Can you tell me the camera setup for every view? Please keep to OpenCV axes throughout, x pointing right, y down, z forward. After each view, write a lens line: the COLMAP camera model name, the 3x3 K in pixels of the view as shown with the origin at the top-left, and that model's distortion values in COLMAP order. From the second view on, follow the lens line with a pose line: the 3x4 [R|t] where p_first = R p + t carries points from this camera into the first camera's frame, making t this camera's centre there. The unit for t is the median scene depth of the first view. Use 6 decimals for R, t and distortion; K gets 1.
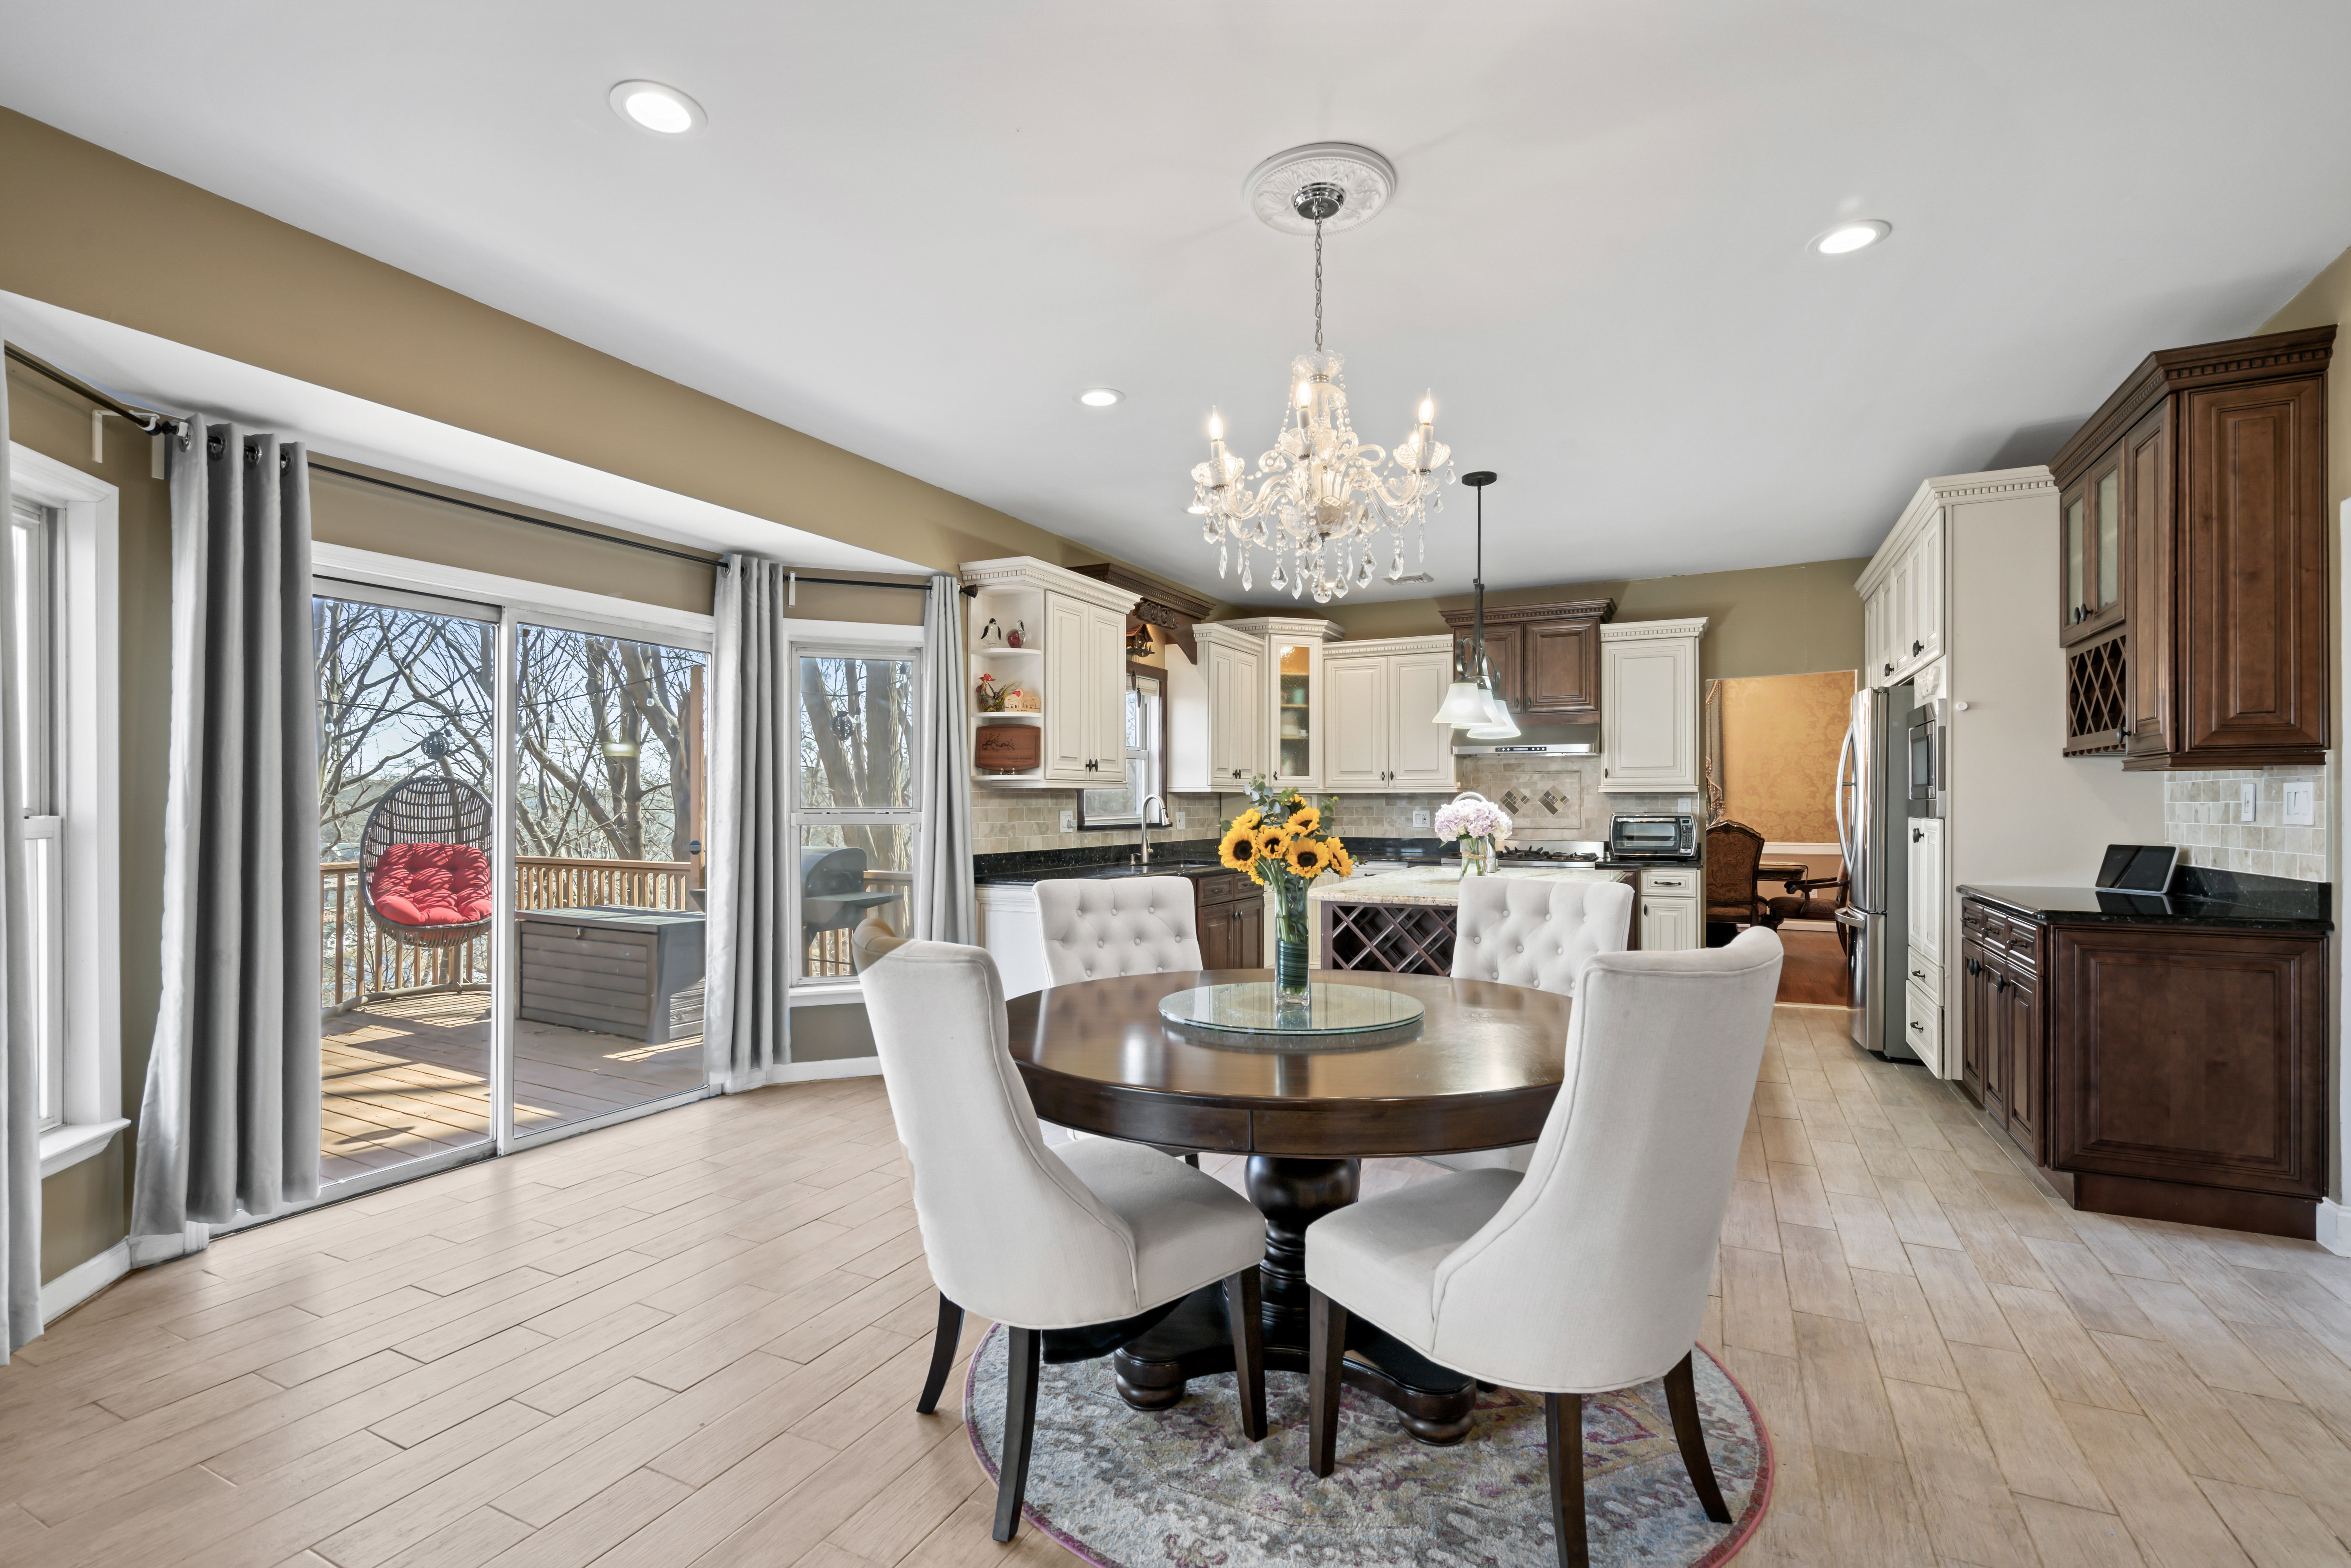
lens RADIAL K [[1051.6, 0, 1168.6], [0, 1051.6, 808.3], [0, 0, 1]] dist [0.000029, 0.000452]
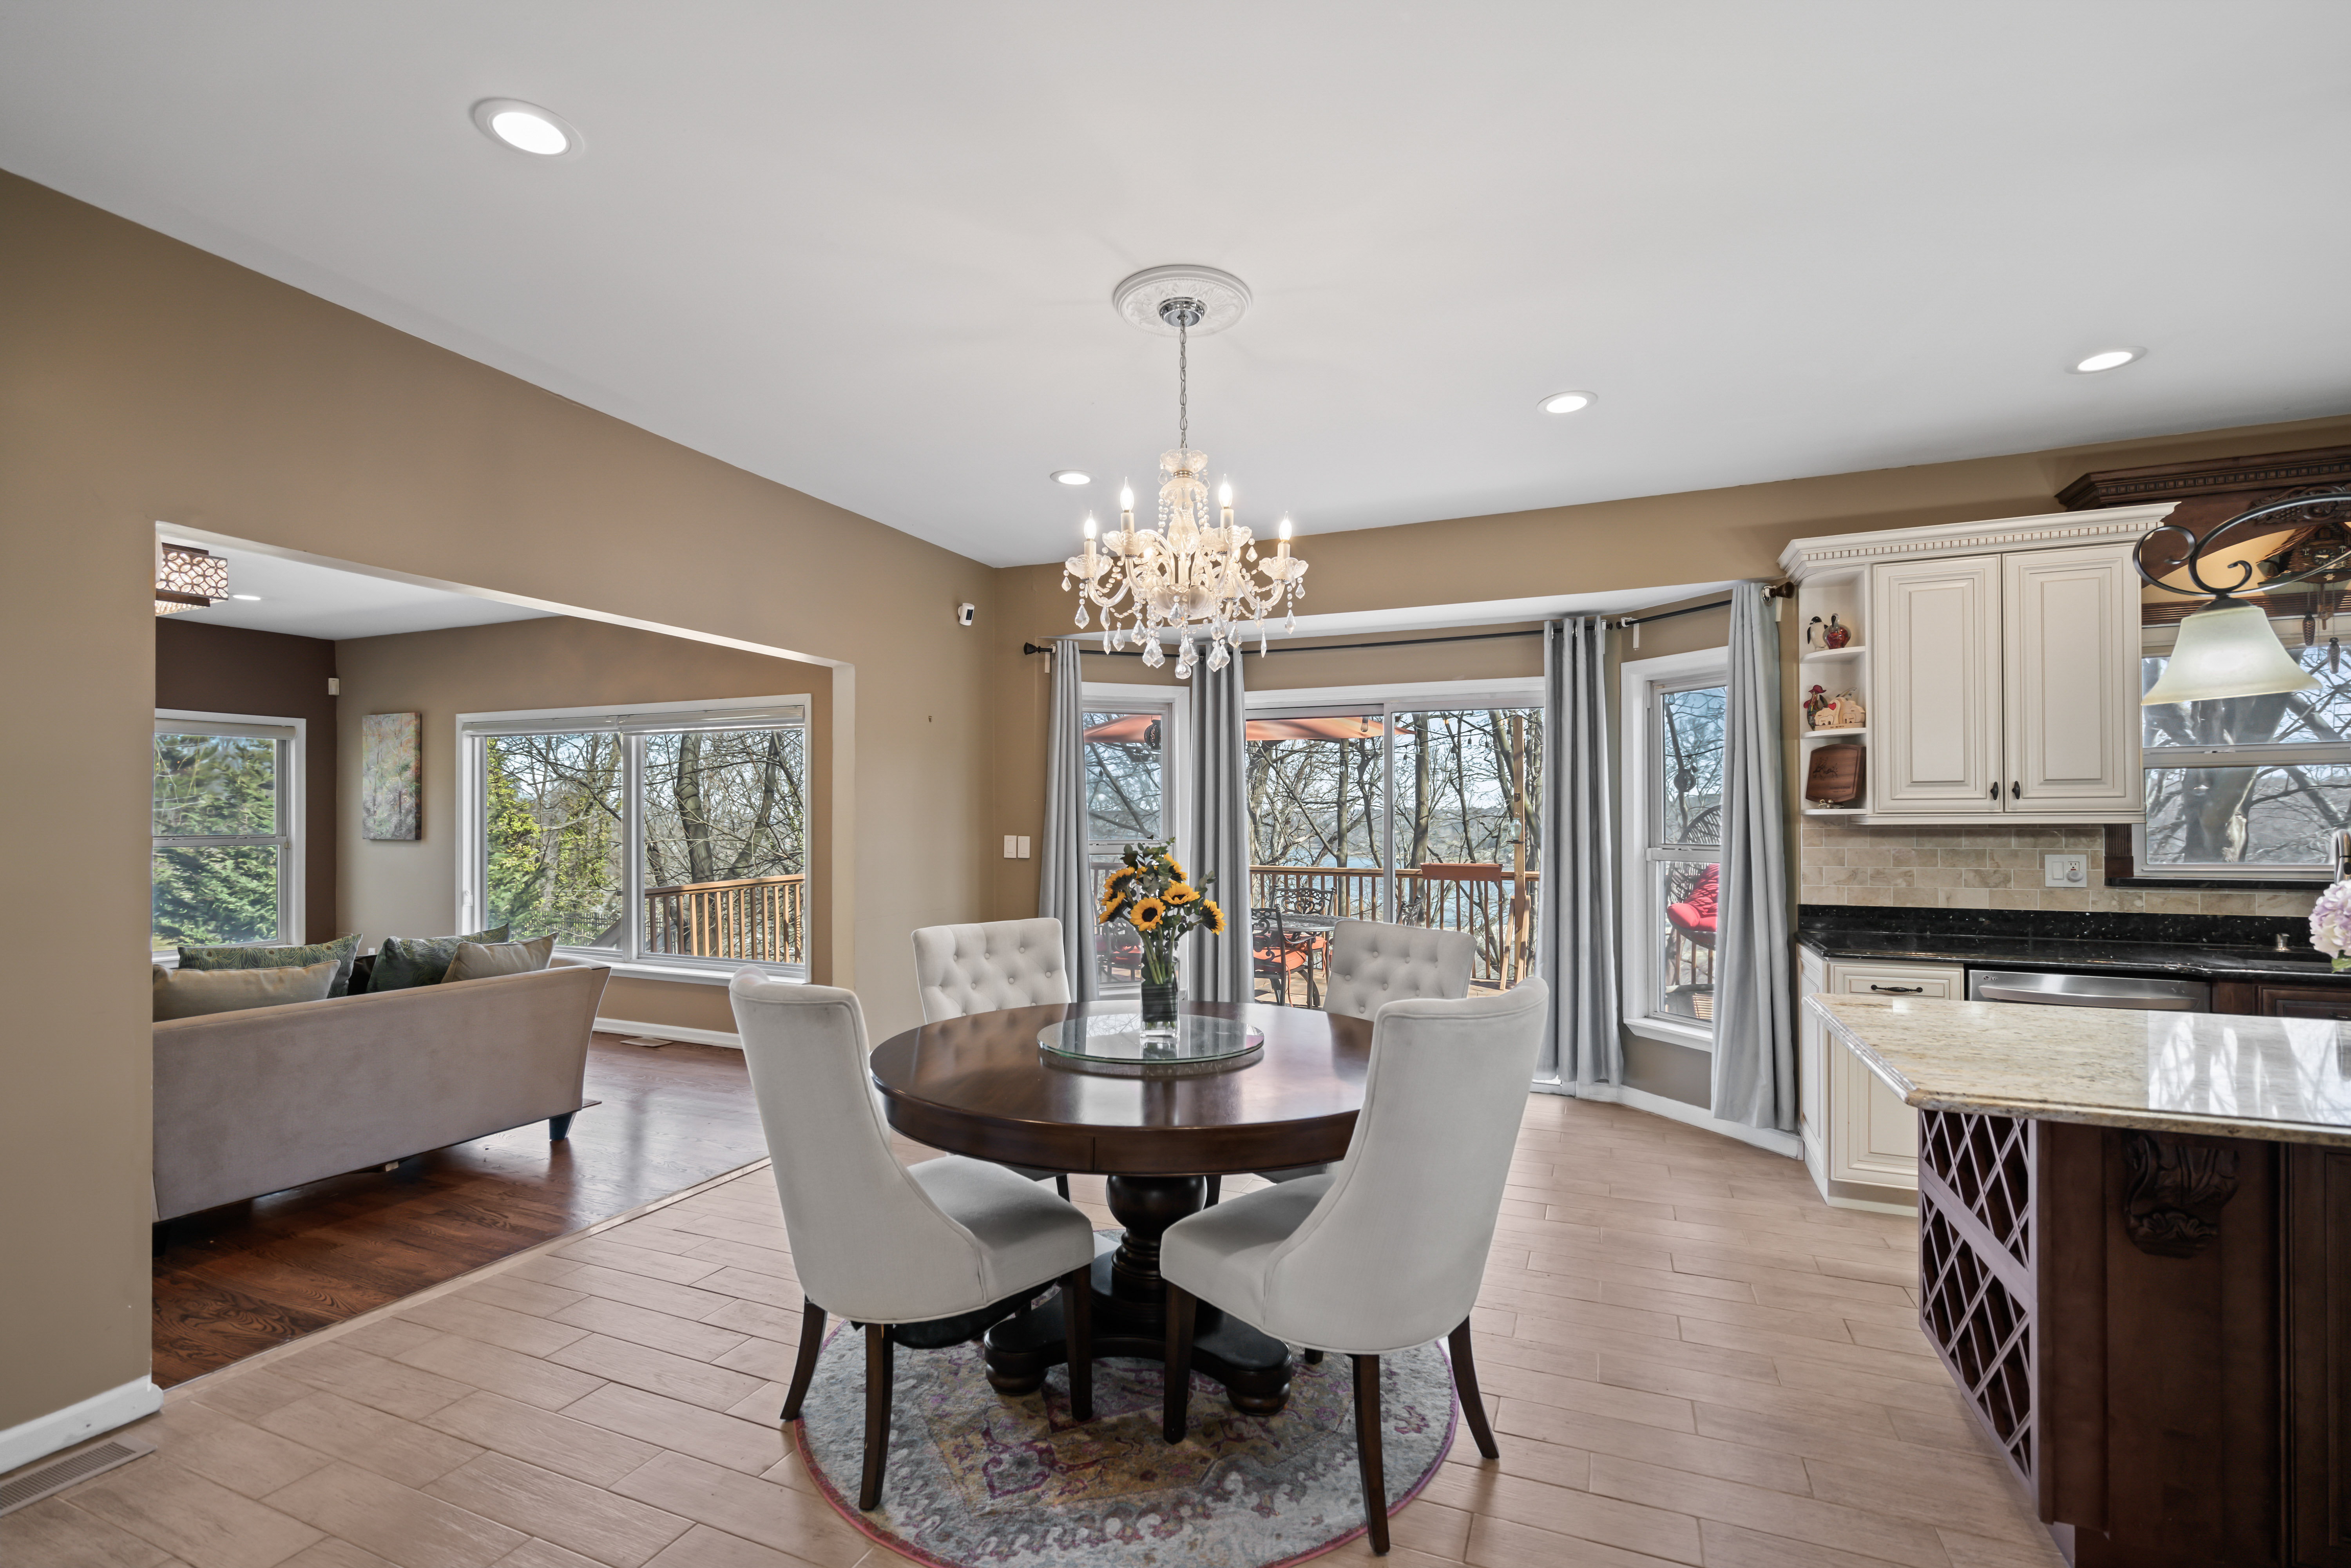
lens RADIAL K [[1051.6, 0, 1168.6], [0, 1051.6, 808.3], [0, 0, 1]] dist [0.000029, 0.000452]
pose [[0.075605, -0.007560, -0.997109, 0.575918], [0.001131, 0.999971, -0.007496, -0.024743], [0.997137, -0.000561, 0.075611, 0.413747]]
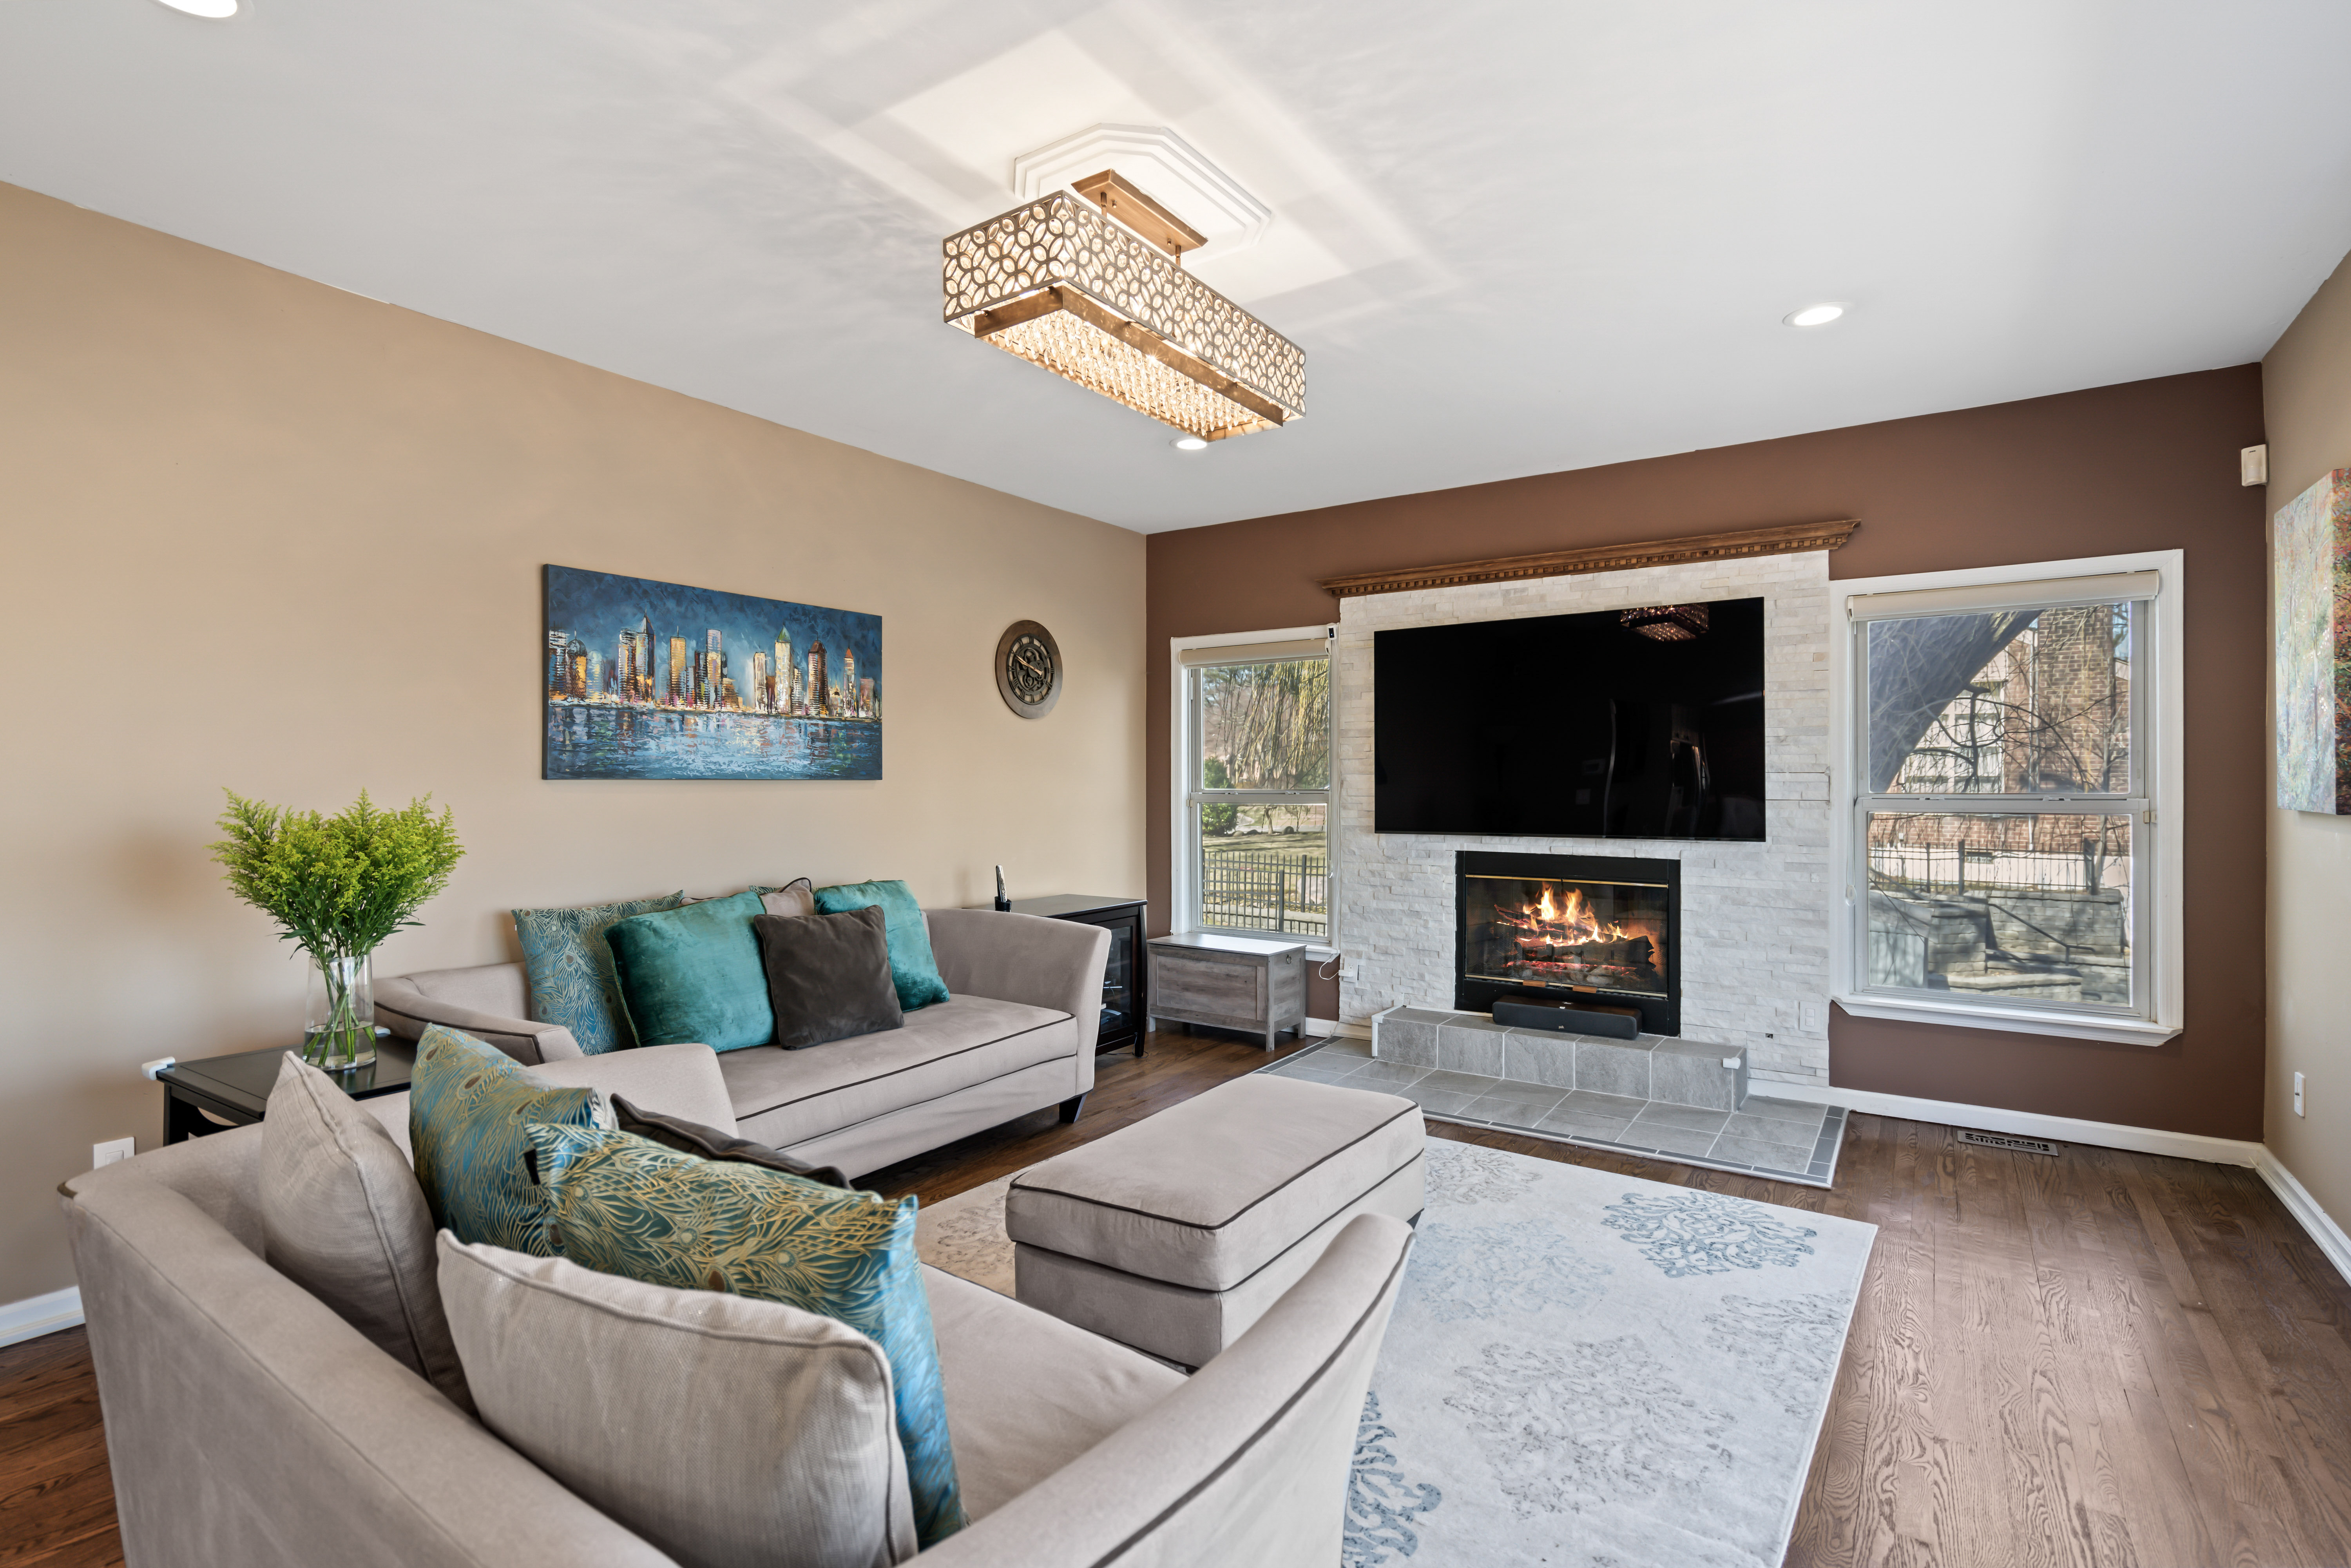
lens RADIAL K [[1143.4, 0, 1168.2], [0, 1143.4, 789.2], [0, 0, 1]] dist [0.000953, 0.000566]
pose [[-0.991510, -0.000762, 0.130025, -0.419662], [0.000879, 0.999921, 0.012563, -0.014174], [-0.130024, 0.012571, -0.991431, 0.156546]]
